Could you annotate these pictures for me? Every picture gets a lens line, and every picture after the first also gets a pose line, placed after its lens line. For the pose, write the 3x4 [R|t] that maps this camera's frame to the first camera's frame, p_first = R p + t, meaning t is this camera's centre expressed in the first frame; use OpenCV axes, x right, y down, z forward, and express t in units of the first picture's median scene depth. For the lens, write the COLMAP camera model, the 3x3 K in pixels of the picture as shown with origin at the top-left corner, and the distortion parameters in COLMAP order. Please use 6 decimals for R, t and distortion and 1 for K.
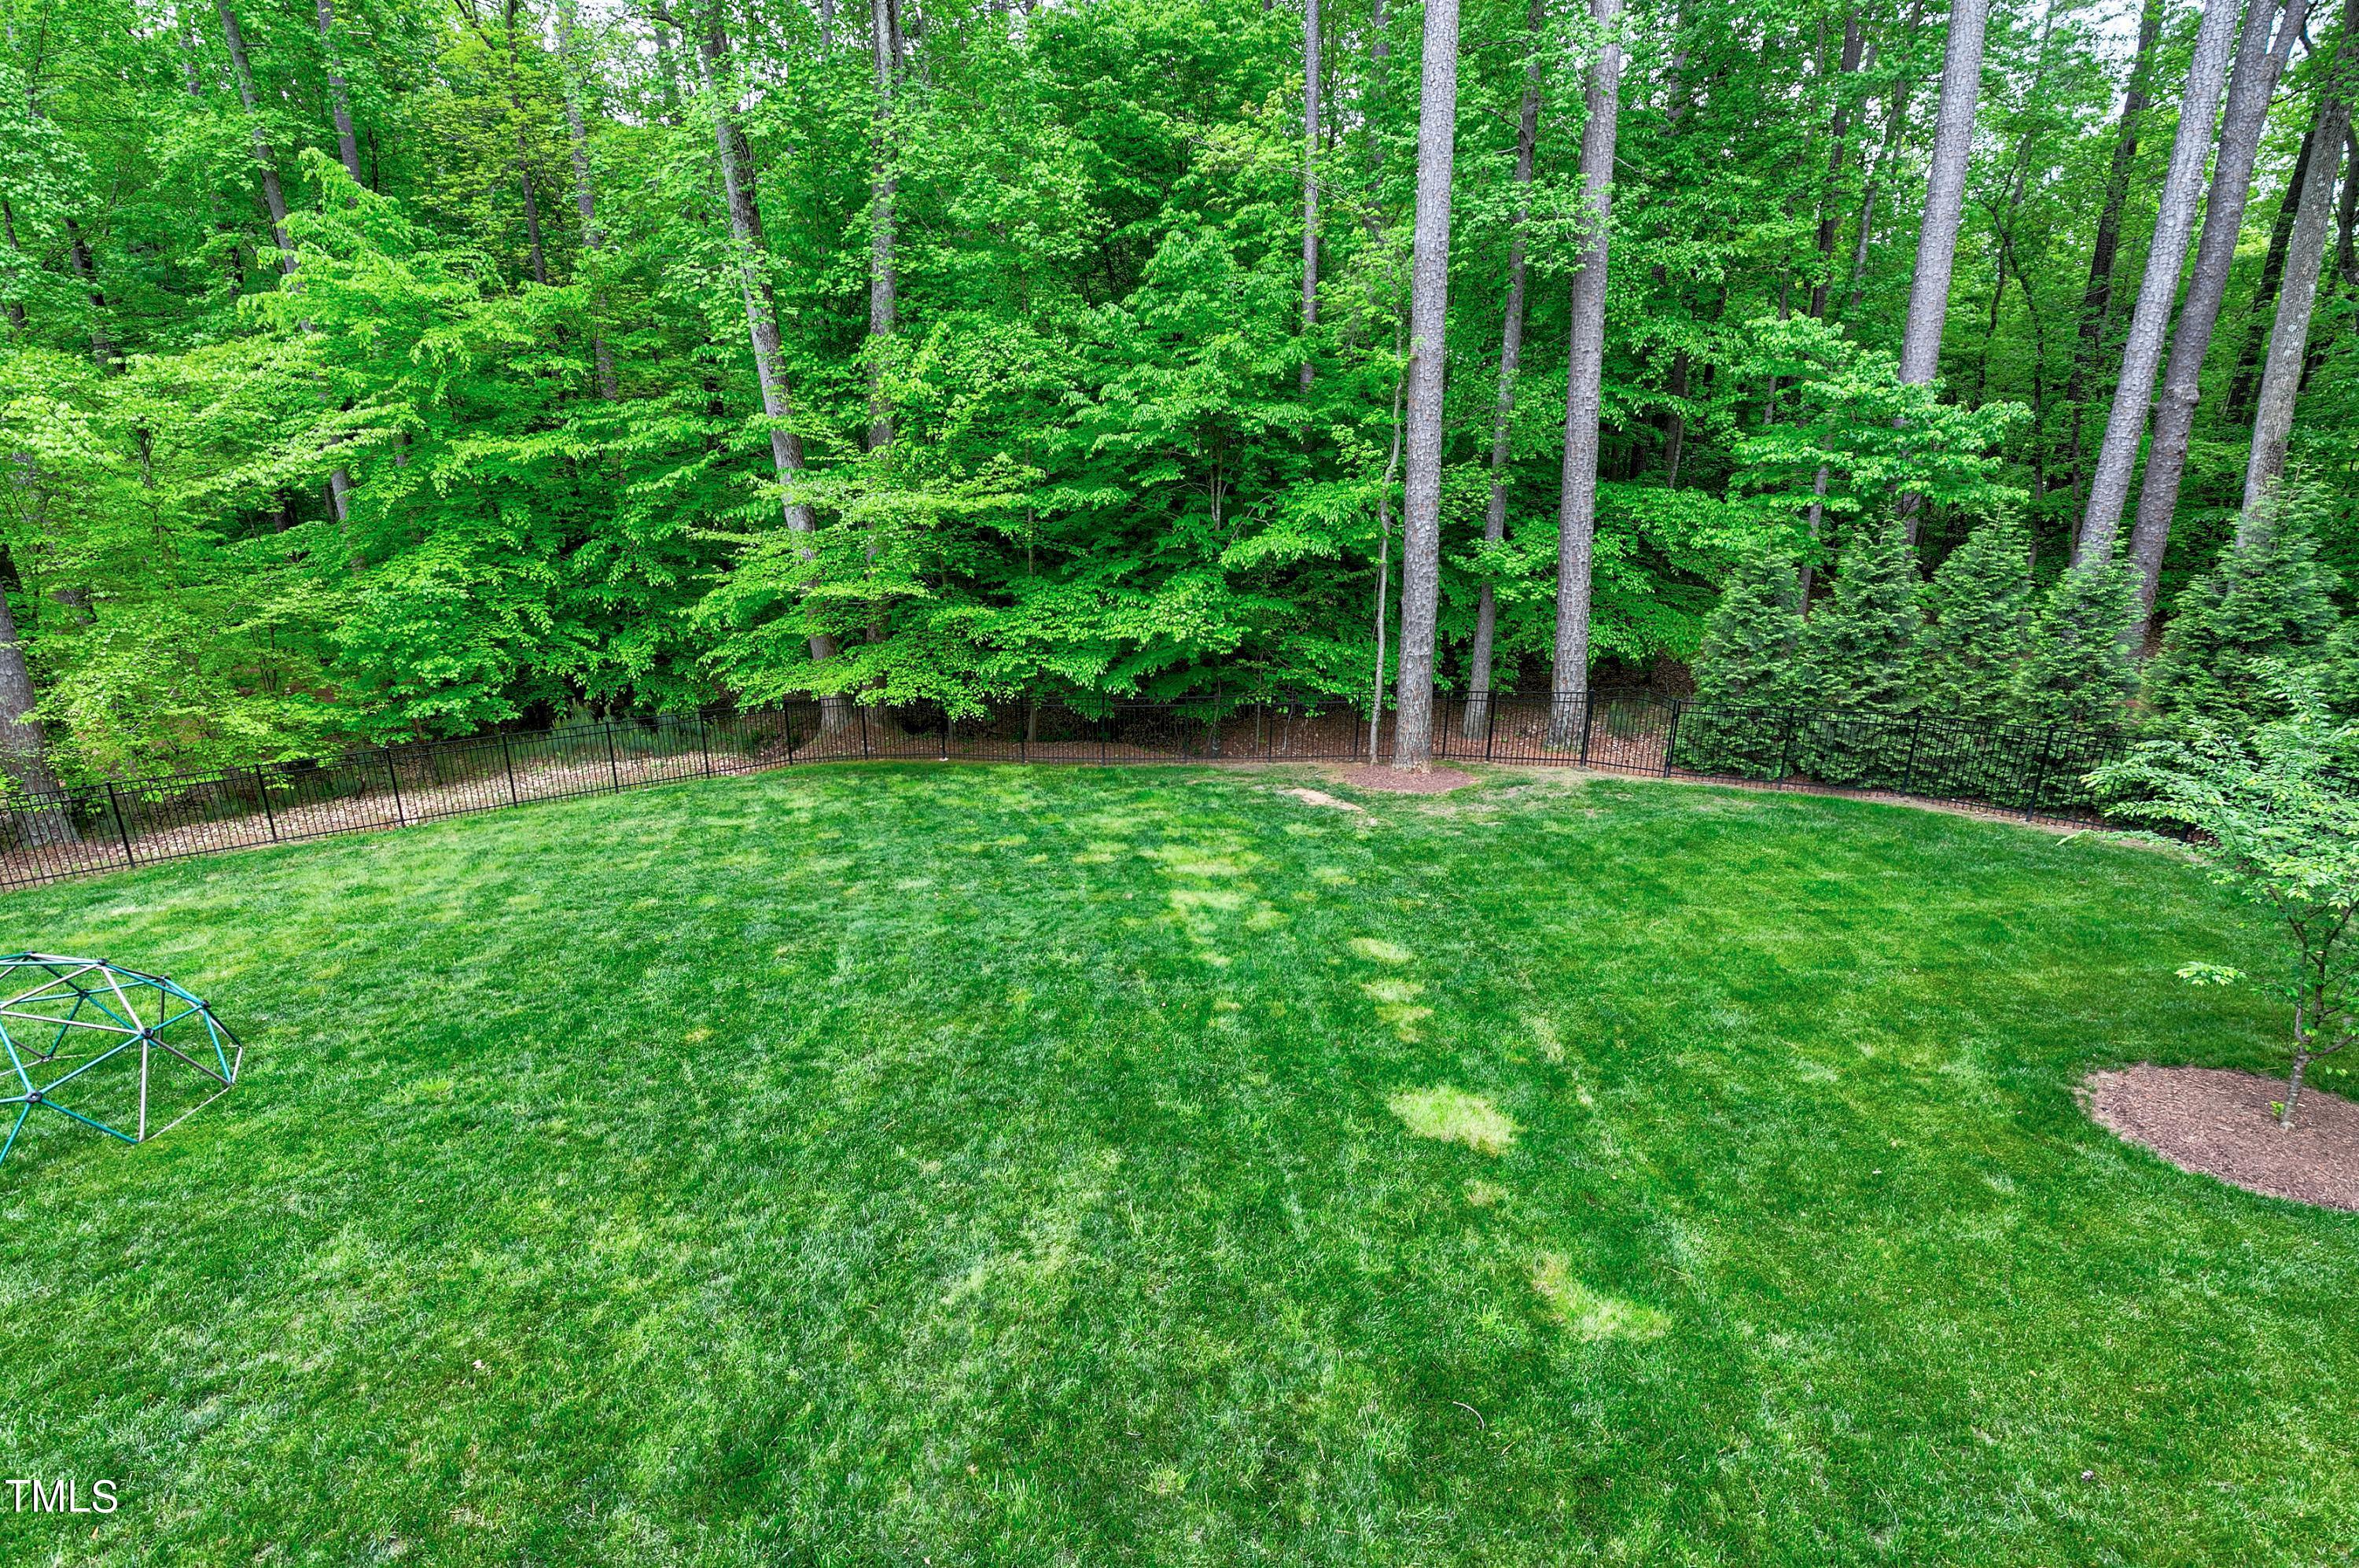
lens RADIAL K [[1077.1, 0, 1176.7], [0, 1077.1, 789.5], [0, 0, 1]] dist [0.005593, 0.001150]
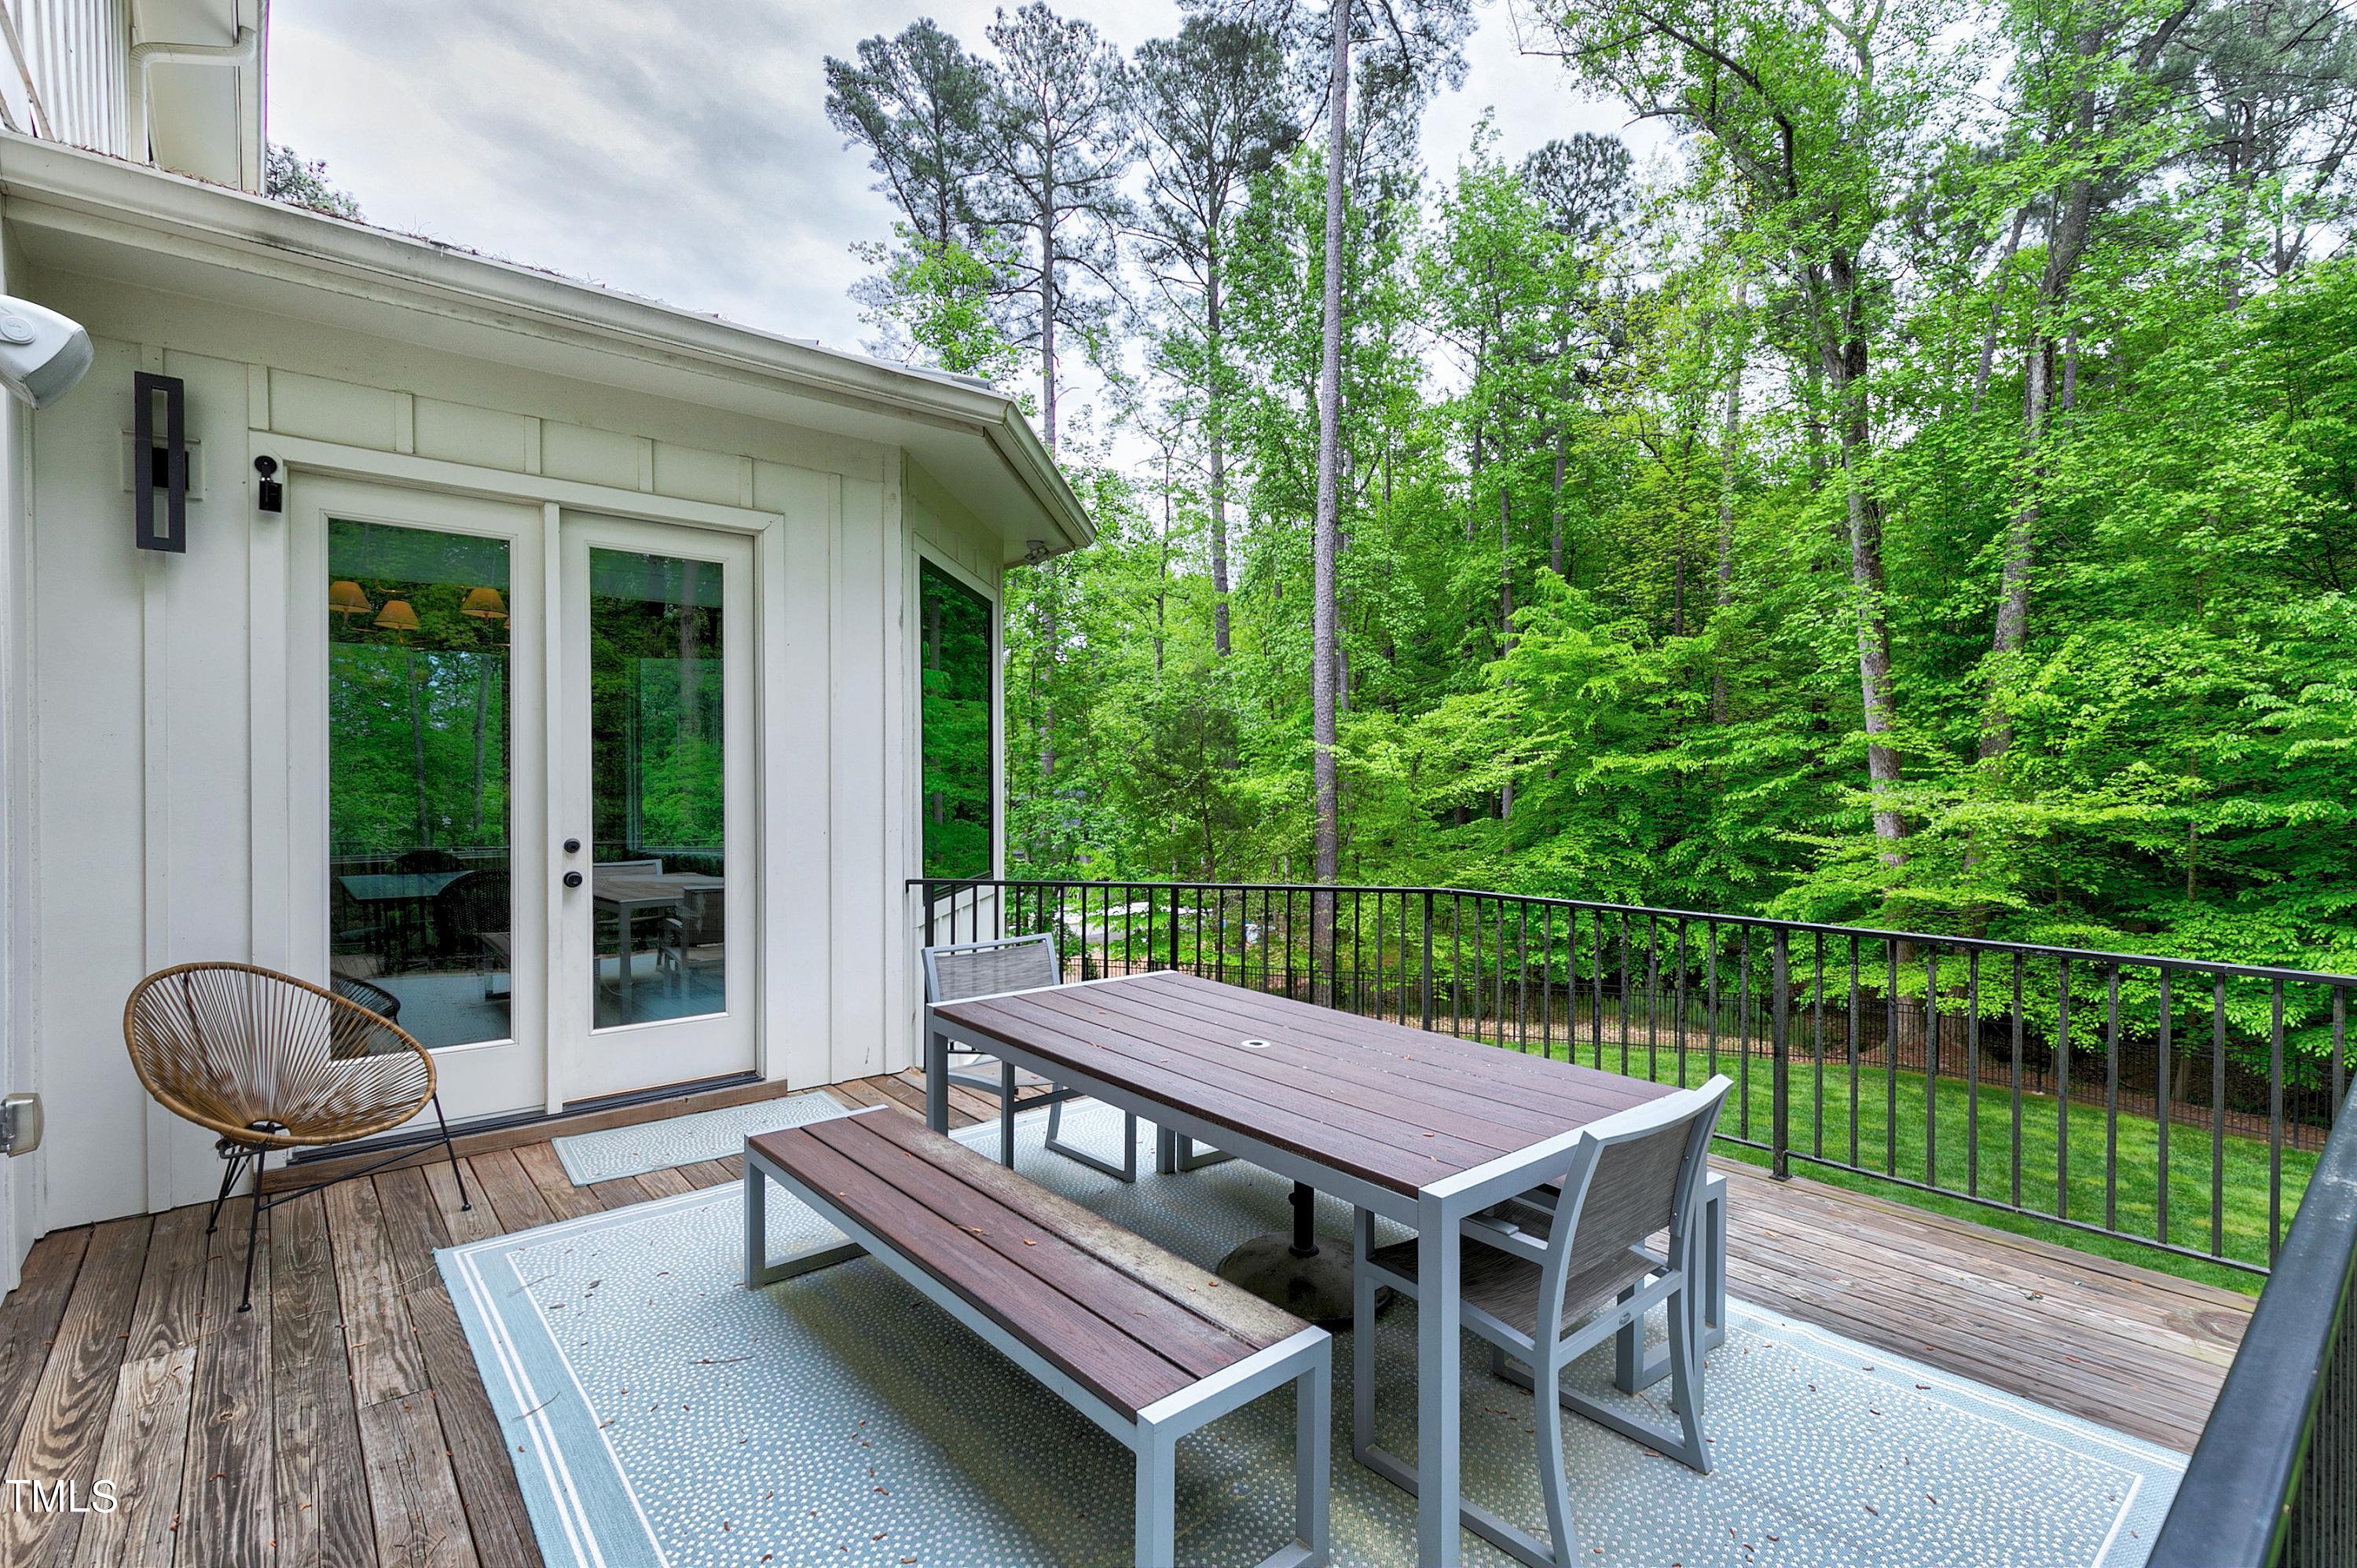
lens RADIAL K [[1076.1, 0, 1175.8], [0, 1076.1, 789.5], [0, 0, 1]] dist [0.005593, 0.001150]
pose [[0.601009, 0.008814, -0.799194, 0.066472], [-0.230996, 0.959181, -0.163134, 0.041824], [0.765134, 0.282656, 0.578512, -0.130151]]
